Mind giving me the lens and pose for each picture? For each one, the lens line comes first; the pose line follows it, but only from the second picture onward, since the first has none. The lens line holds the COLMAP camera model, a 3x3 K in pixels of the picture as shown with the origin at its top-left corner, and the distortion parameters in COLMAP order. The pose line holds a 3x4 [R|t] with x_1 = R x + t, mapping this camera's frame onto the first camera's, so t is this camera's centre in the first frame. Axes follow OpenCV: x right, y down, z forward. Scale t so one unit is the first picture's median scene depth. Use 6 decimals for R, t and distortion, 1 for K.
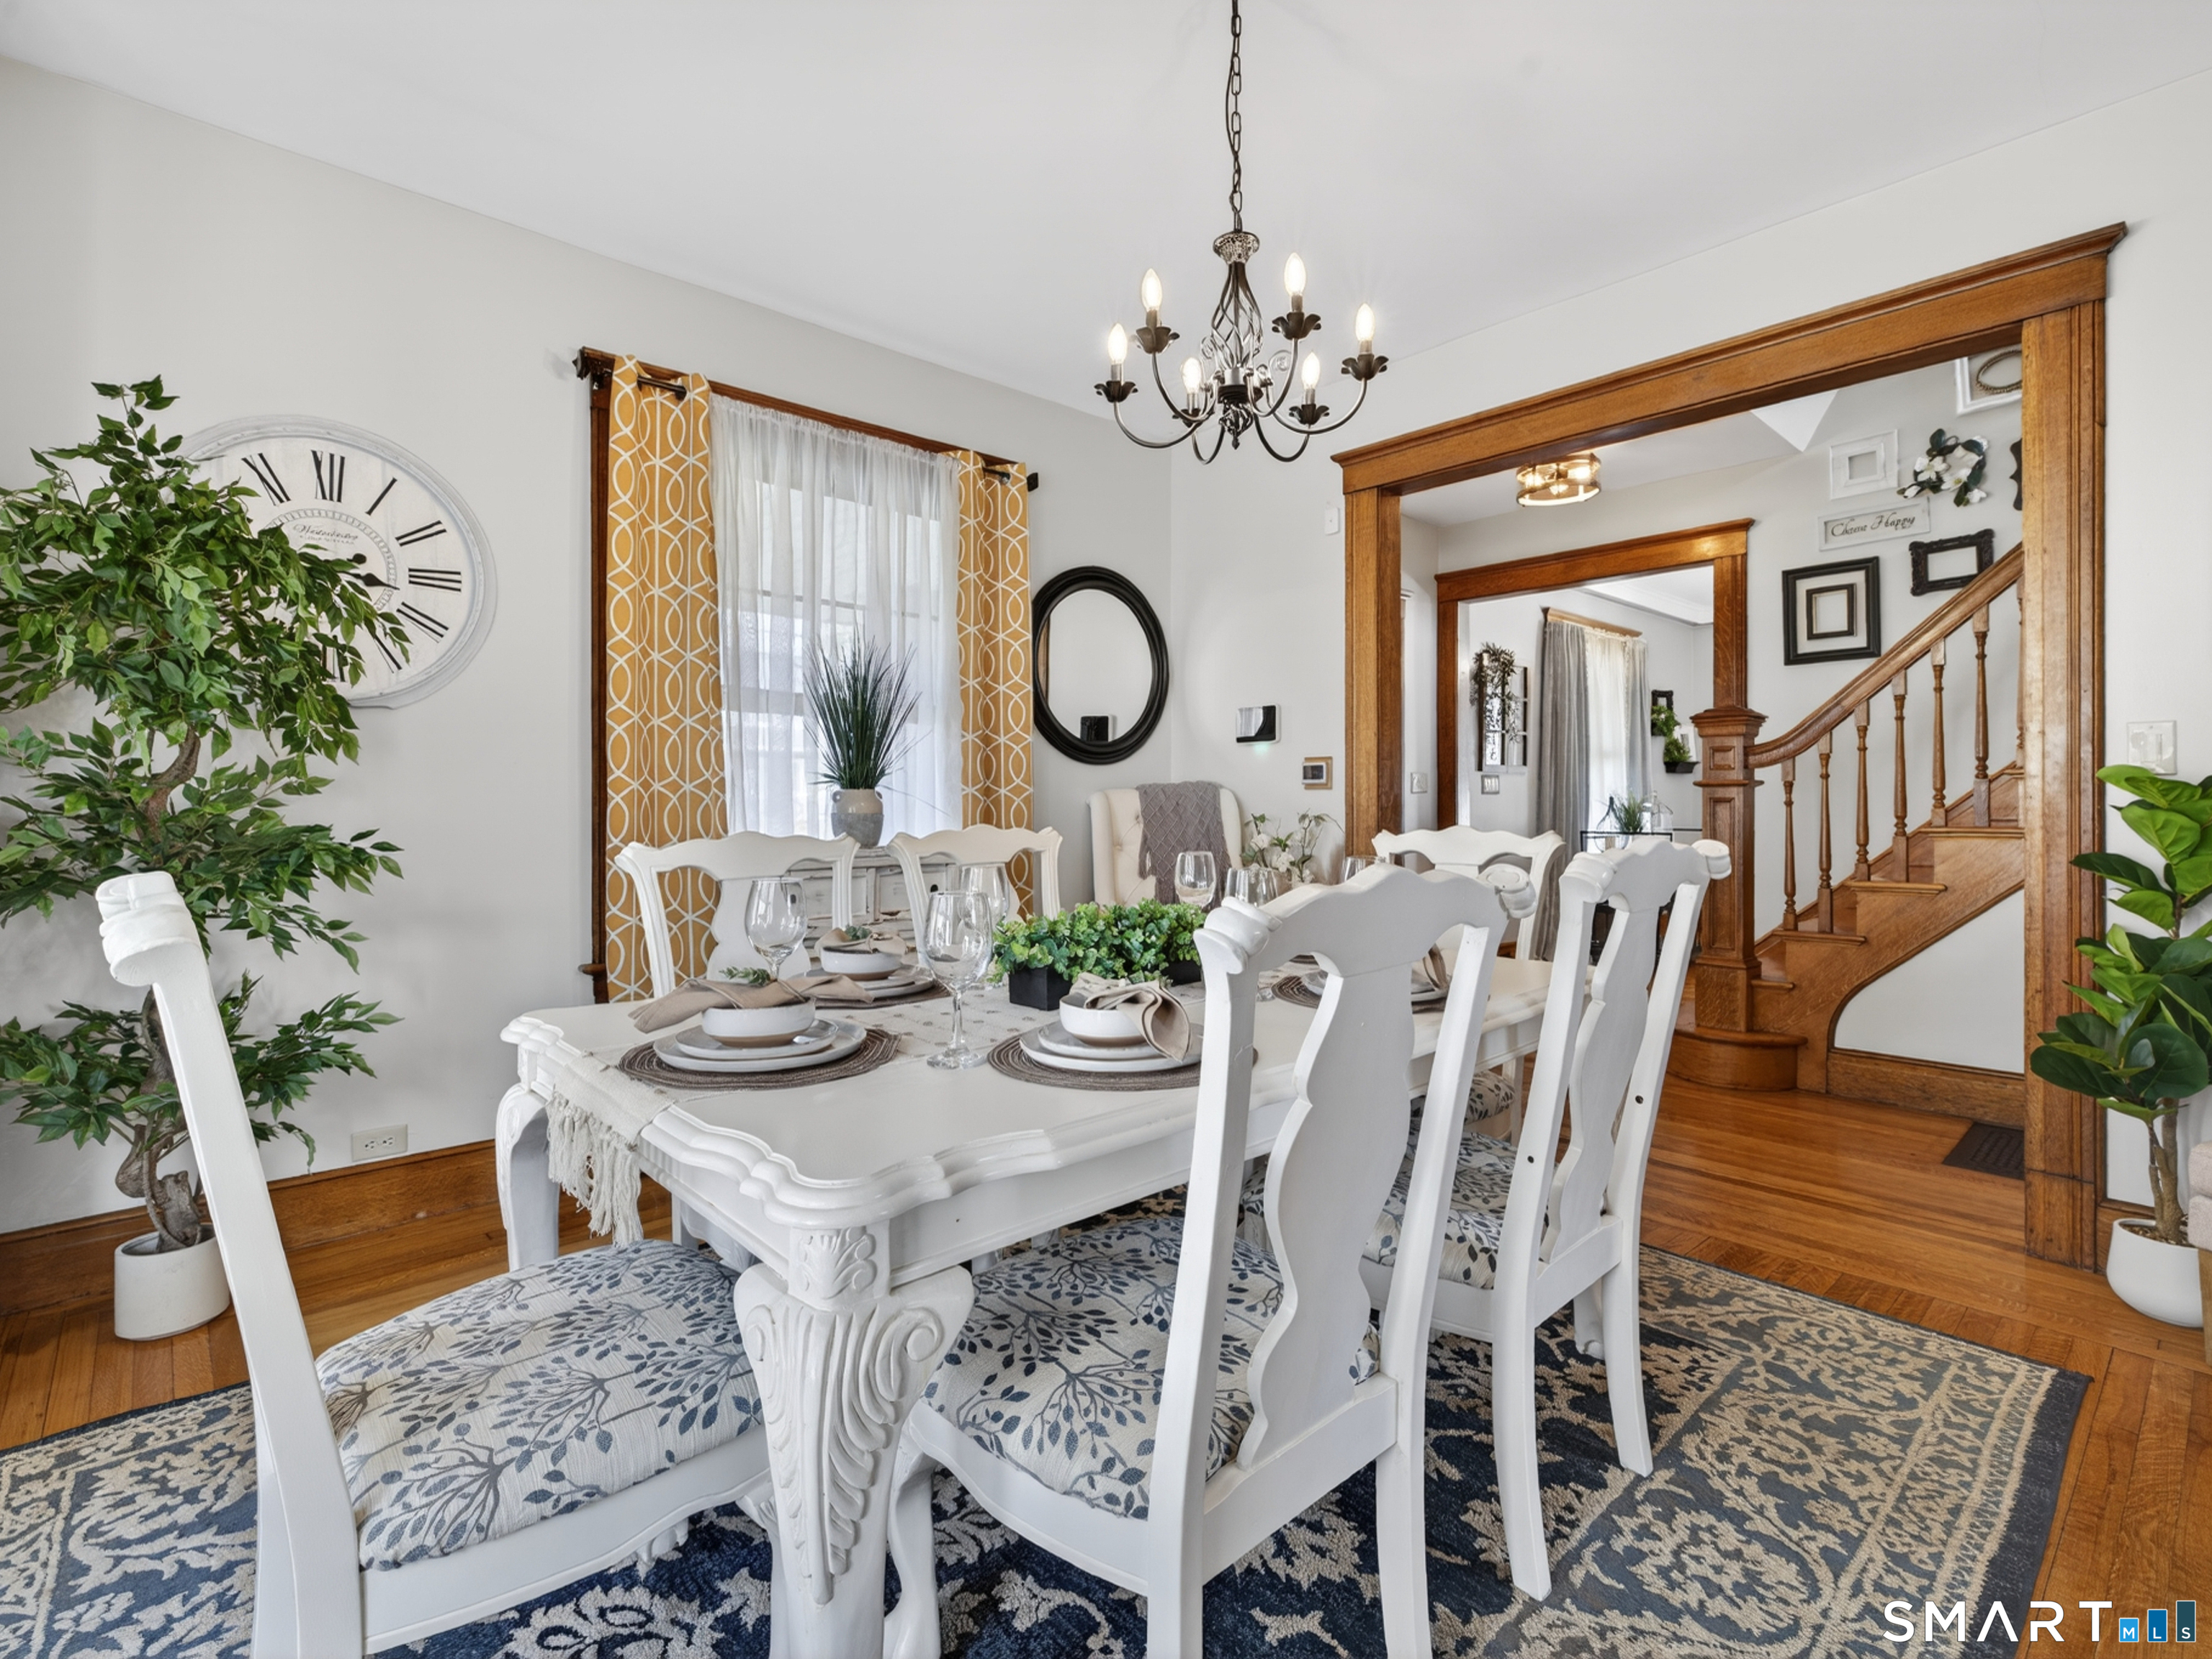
lens RADIAL K [[1036.5, 0, 1119.2], [0, 1036.5, 805.8], [0, 0, 1]] dist [-0.000642, -0.000287]
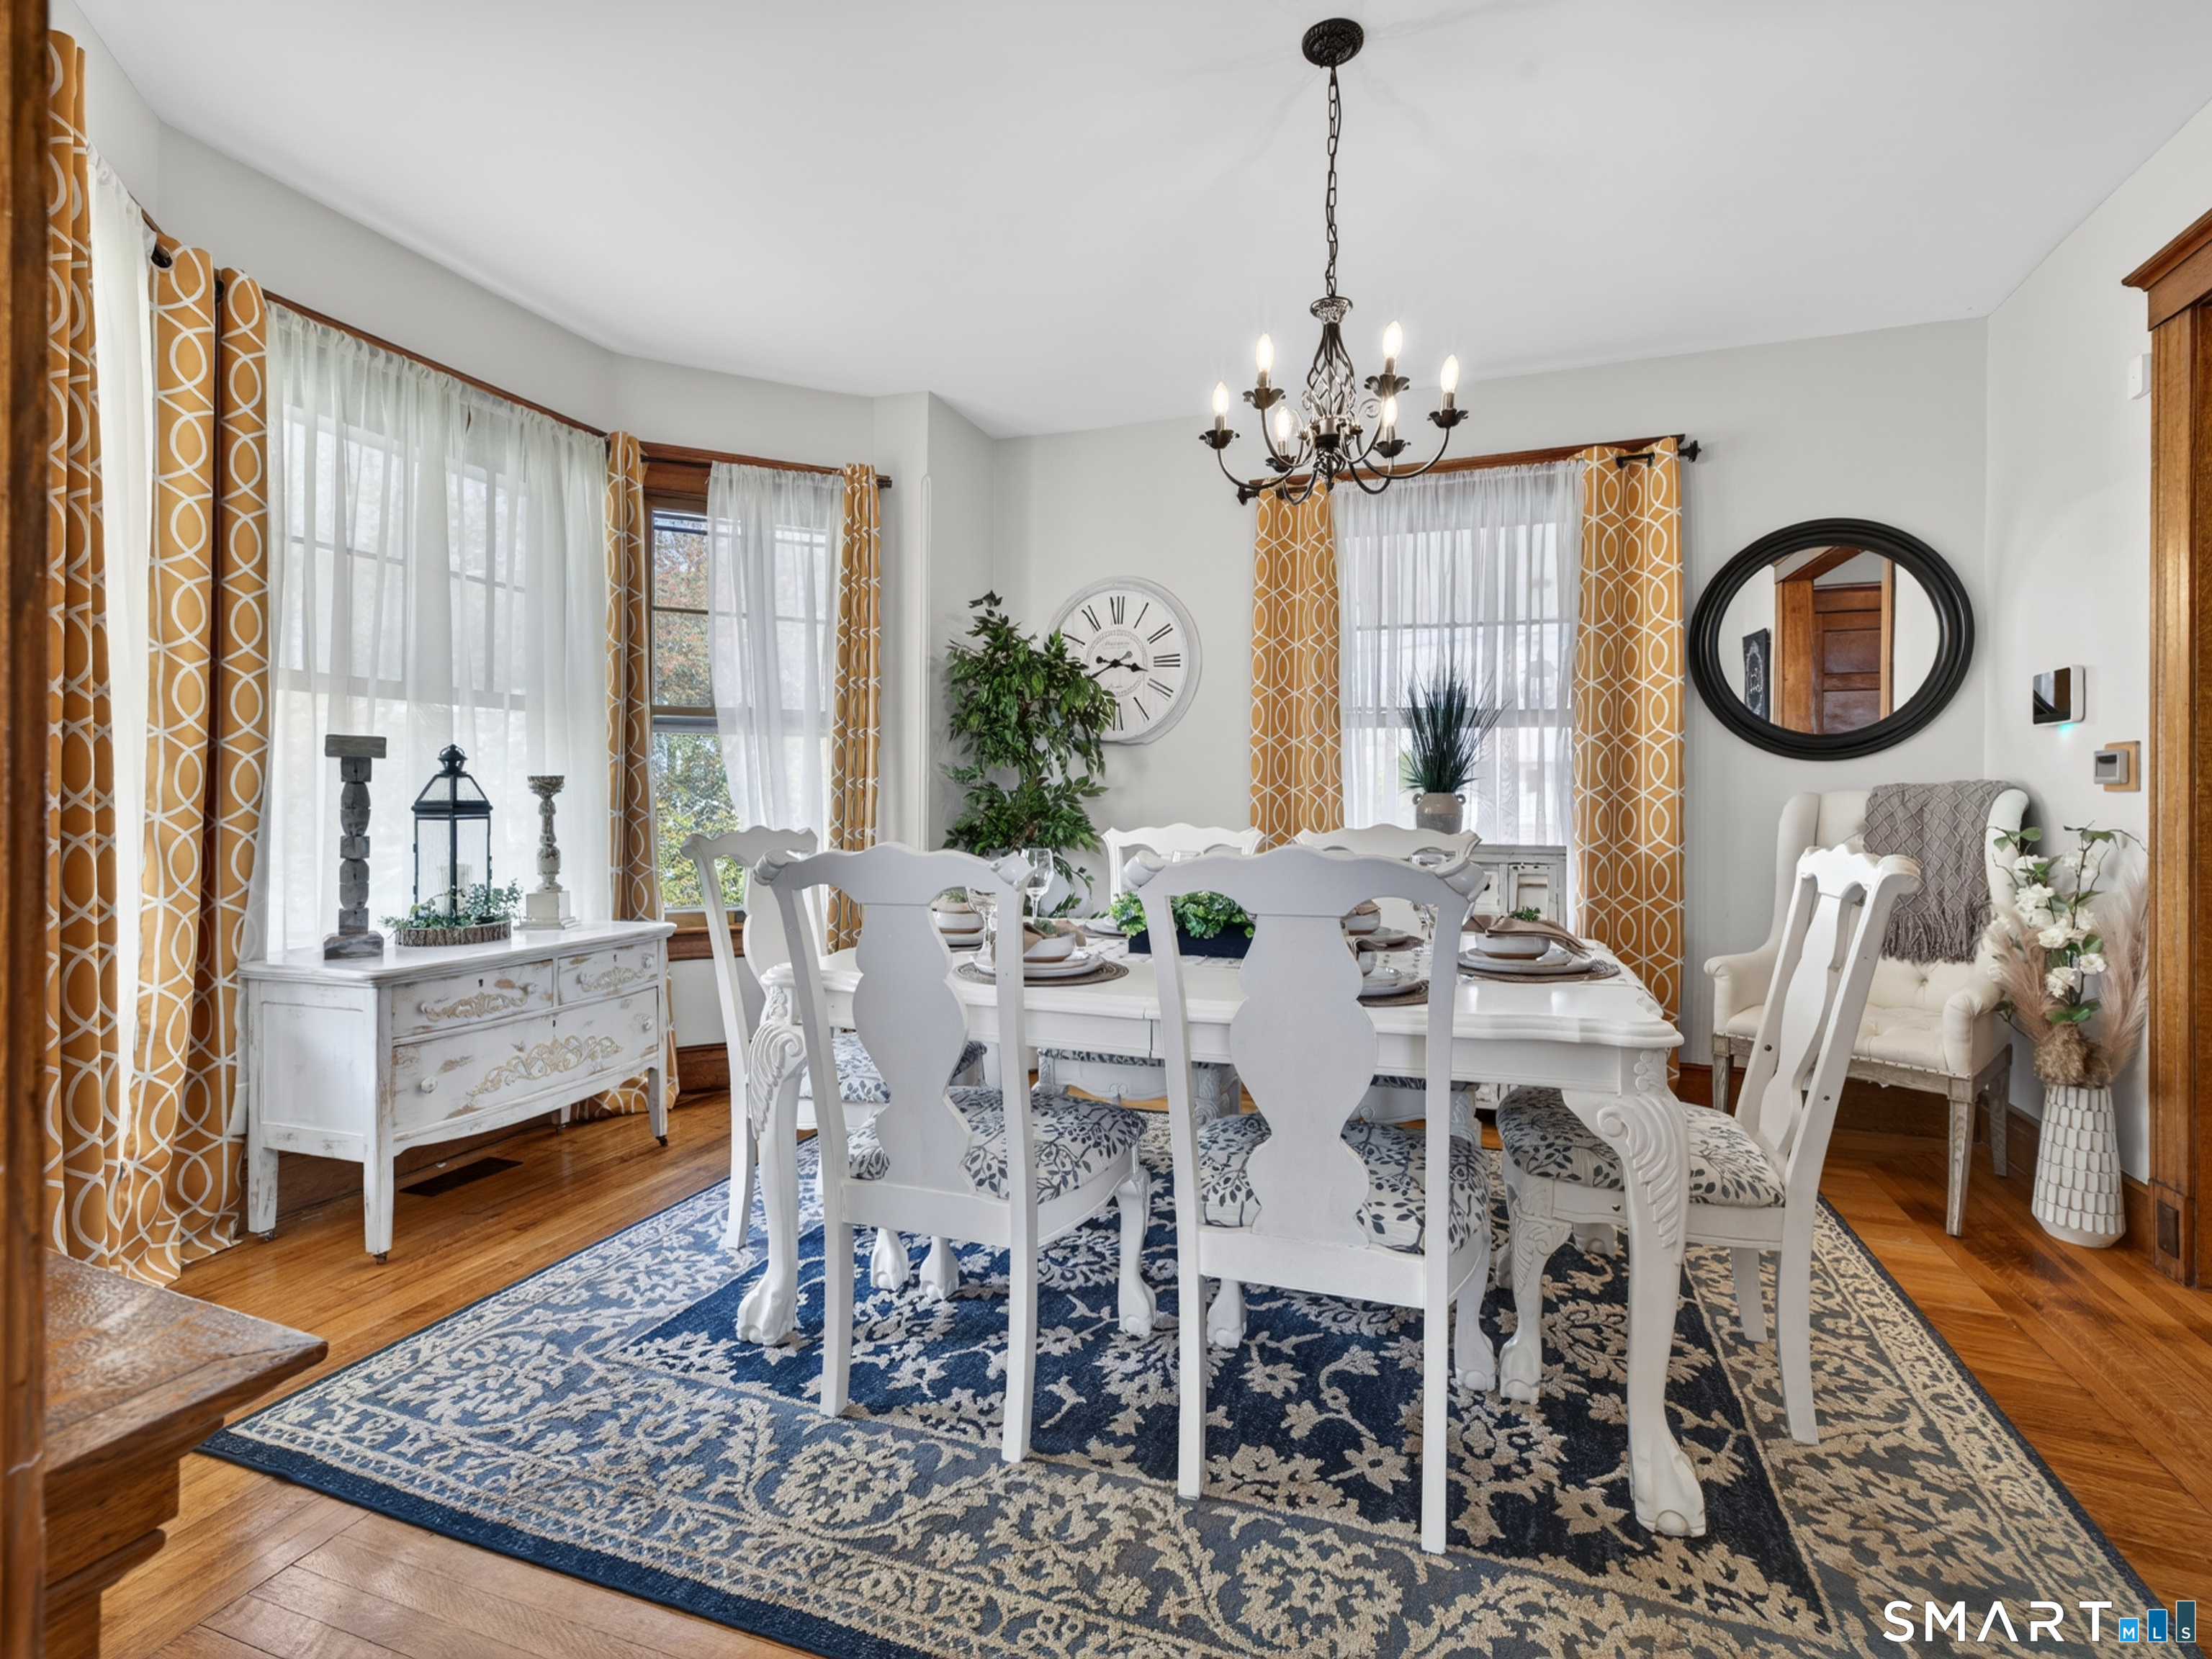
lens RADIAL K [[1036.5, 0, 1119.2], [0, 1036.5, 805.8], [0, 0, 1]] dist [-0.000642, -0.000287]
pose [[0.466134, 0.010425, -0.884653, 0.959772], [-0.009112, 0.999934, 0.006982, -0.010342], [0.884667, 0.004806, 0.466198, 0.269799]]
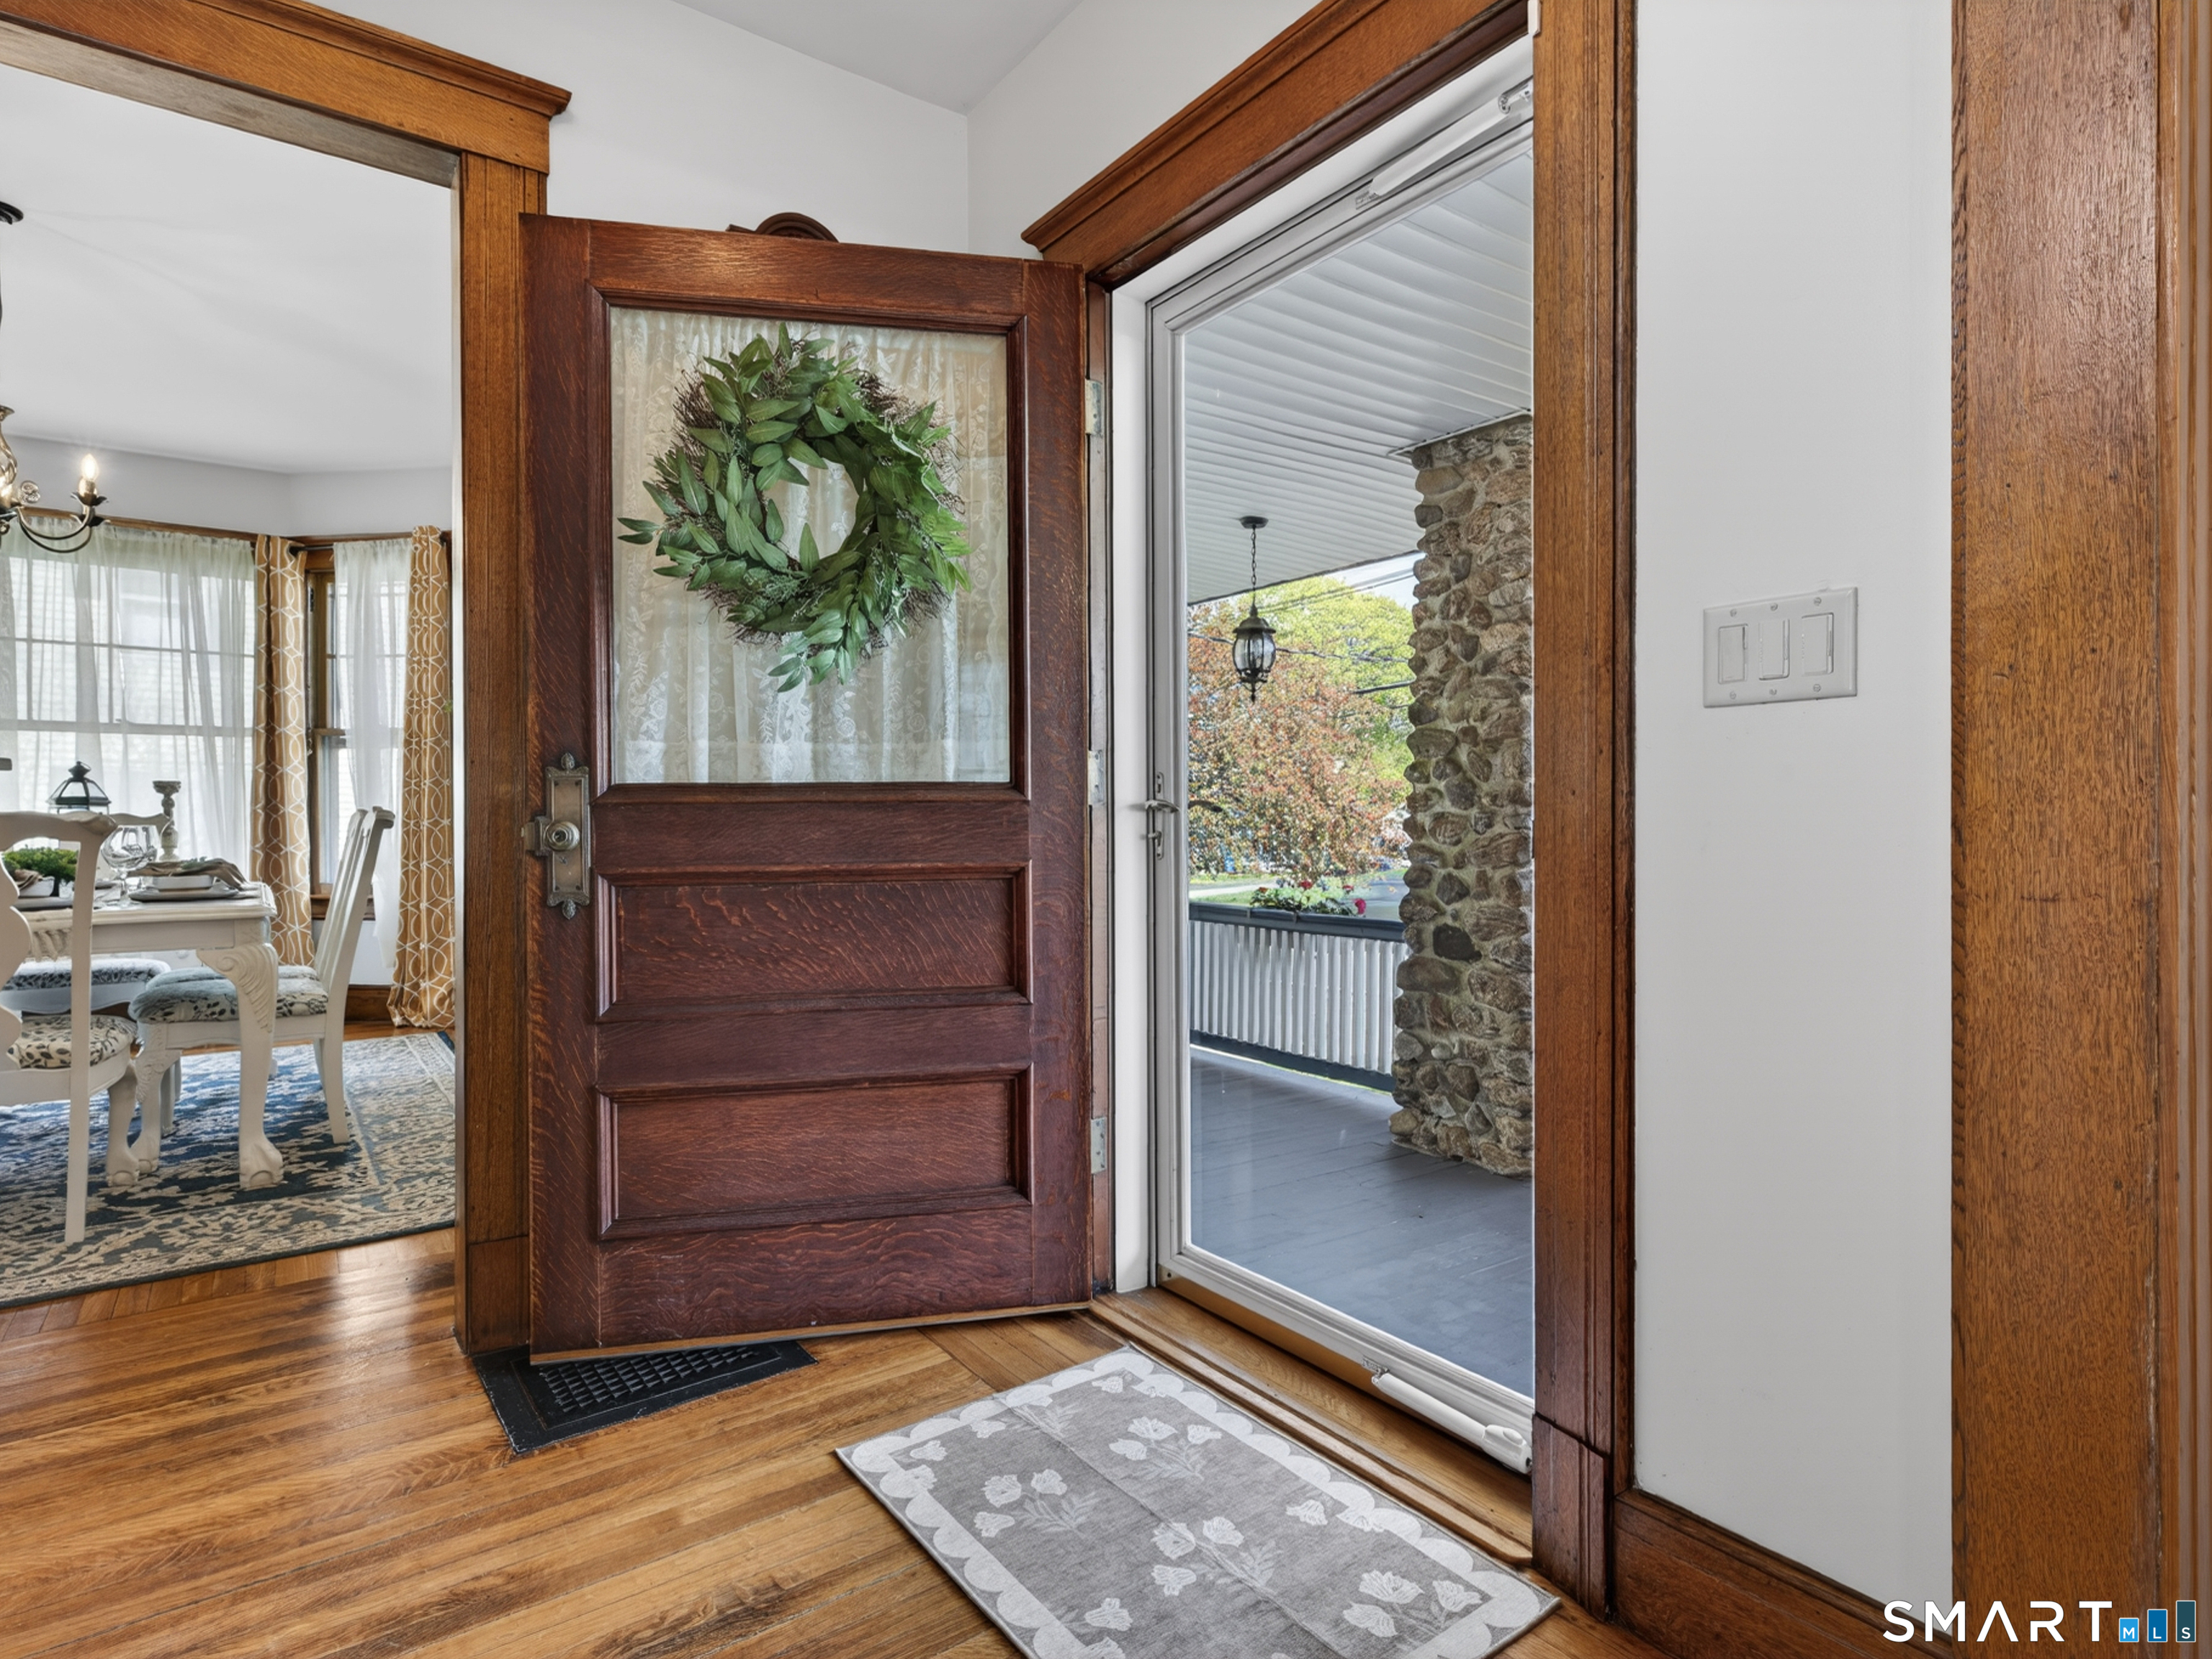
lens RADIAL K [[1178.3, 0, 1135.7], [0, 1178.3, 824.2], [0, 0, 1]] dist [0.000758, 0.000425]
pose [[-0.104295, 0.010194, -0.994494, 1.567547], [-0.003448, 0.999938, 0.010612, 0.024412], [0.994540, 0.004536, -0.104254, 2.700420]]
